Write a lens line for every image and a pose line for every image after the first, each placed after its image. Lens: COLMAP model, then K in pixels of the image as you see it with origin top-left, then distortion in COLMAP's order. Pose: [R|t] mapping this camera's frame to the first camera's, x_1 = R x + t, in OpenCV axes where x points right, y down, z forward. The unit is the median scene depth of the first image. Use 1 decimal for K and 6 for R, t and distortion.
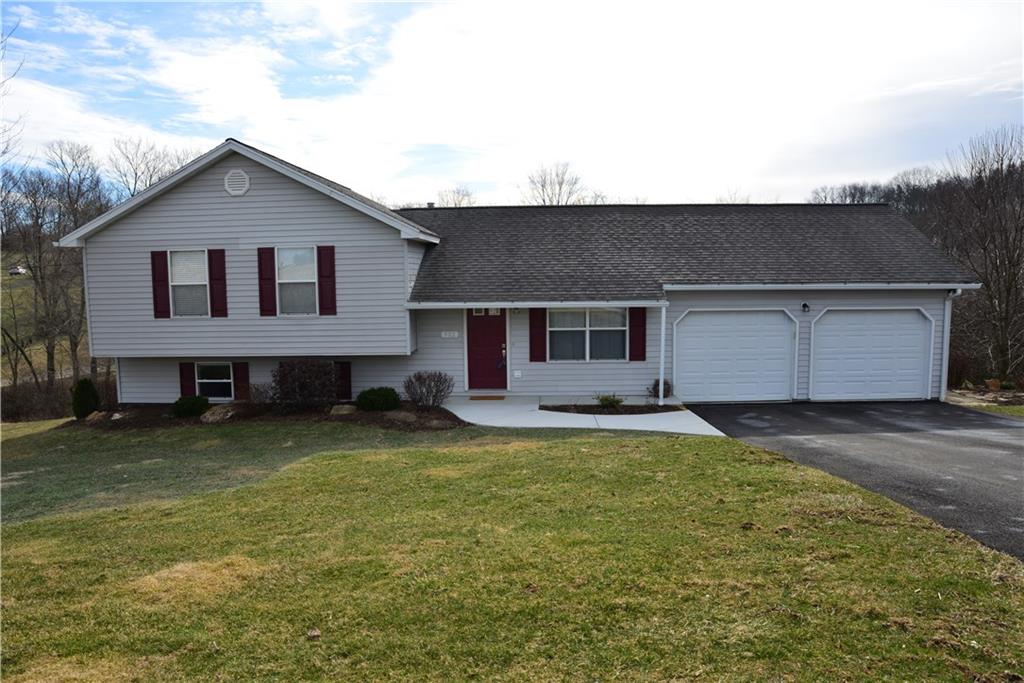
lens RADIAL K [[692.3, 0, 509.8], [0, 692.3, 345.8], [0, 0, 1]] dist [-0.139280, 0.099438]
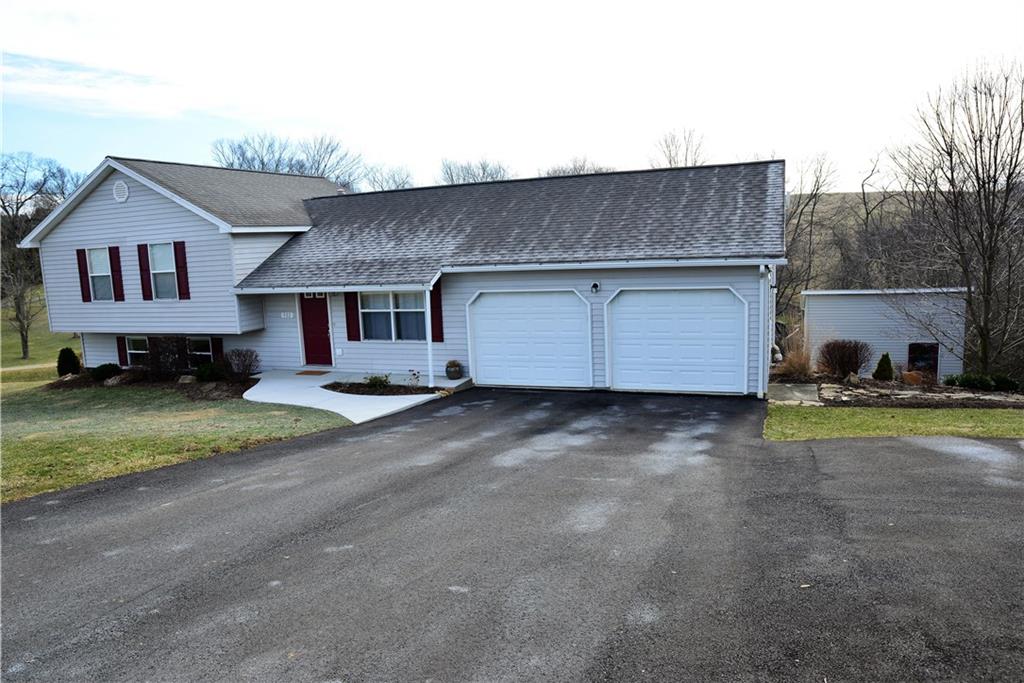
lens RADIAL K [[692.3, 0, 509.8], [0, 692.3, 345.8], [0, 0, 1]] dist [-0.139280, 0.099438]
pose [[0.948217, 0.018711, -0.317071, 0.626100], [-0.006054, 0.999147, 0.040858, -0.015403], [0.317565, -0.036822, 0.947521, 0.067355]]
